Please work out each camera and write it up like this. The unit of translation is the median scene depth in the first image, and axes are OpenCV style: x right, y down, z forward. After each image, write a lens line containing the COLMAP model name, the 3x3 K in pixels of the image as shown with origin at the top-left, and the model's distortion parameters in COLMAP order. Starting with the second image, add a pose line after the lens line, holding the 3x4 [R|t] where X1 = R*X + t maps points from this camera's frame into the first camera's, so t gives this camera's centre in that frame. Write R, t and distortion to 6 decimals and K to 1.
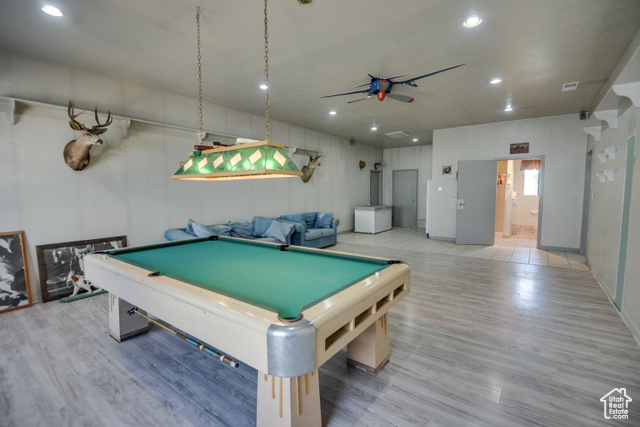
lens RADIAL K [[295.3, 0, 320.0], [0, 295.3, 213.5], [0, 0, 1]] dist [-0.002792, -0.012709]
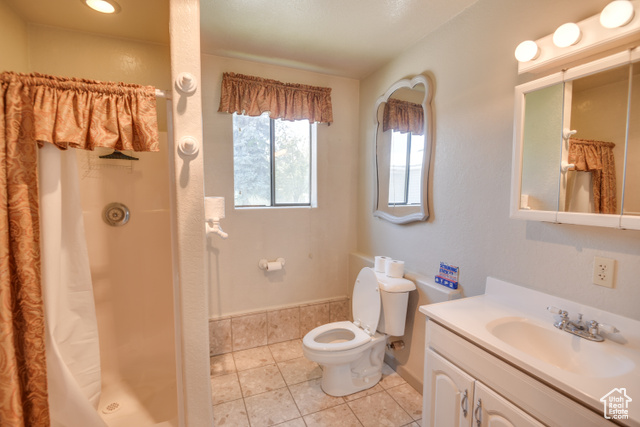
lens RADIAL K [[295.3, 0, 320.0], [0, 295.3, 213.5], [0, 0, 1]] dist [-0.002792, -0.012709]
pose [[0.515458, -0.061624, 0.854696, 0.531065], [0.063302, 0.997424, 0.033738, -0.065986], [-0.854574, 0.036714, 0.518031, 0.842807]]
